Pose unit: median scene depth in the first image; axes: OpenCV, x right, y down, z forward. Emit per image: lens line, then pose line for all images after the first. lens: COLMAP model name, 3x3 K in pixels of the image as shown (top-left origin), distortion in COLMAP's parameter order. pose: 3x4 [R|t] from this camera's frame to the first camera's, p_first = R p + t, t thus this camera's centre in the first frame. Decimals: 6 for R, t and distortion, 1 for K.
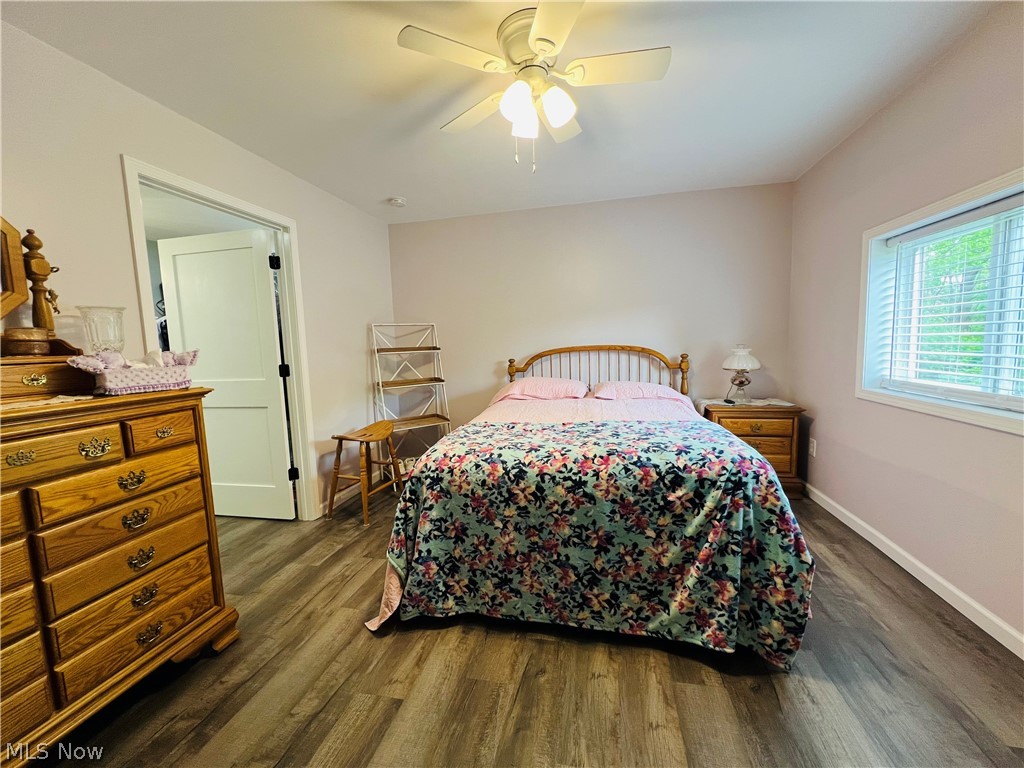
lens RADIAL K [[410.9, 0, 512.2], [0, 410.9, 384.0], [0, 0, 1]] dist [0.002729, -0.000254]
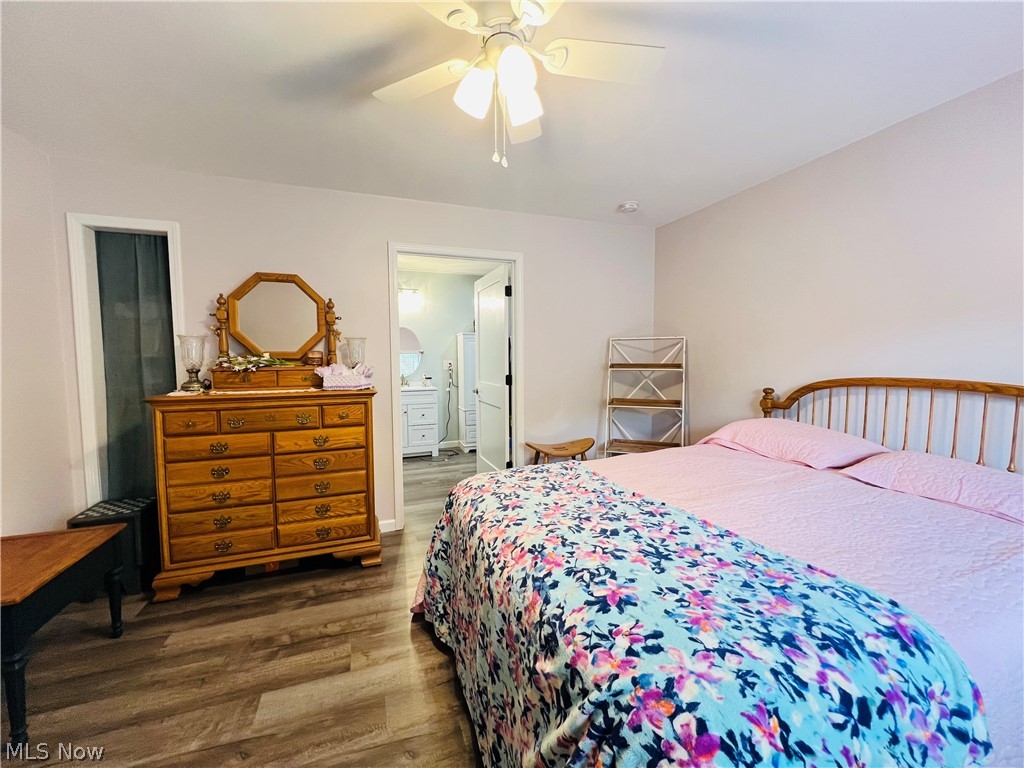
lens RADIAL K [[410.9, 0, 514.0], [0, 410.9, 385.6], [0, 0, 1]] dist [0.002729, -0.000254]
pose [[0.538776, 0.094263, -0.837159, 0.782591], [-0.096220, 0.994103, 0.050009, -0.132749], [0.836936, 0.053608, 0.544669, 0.611476]]
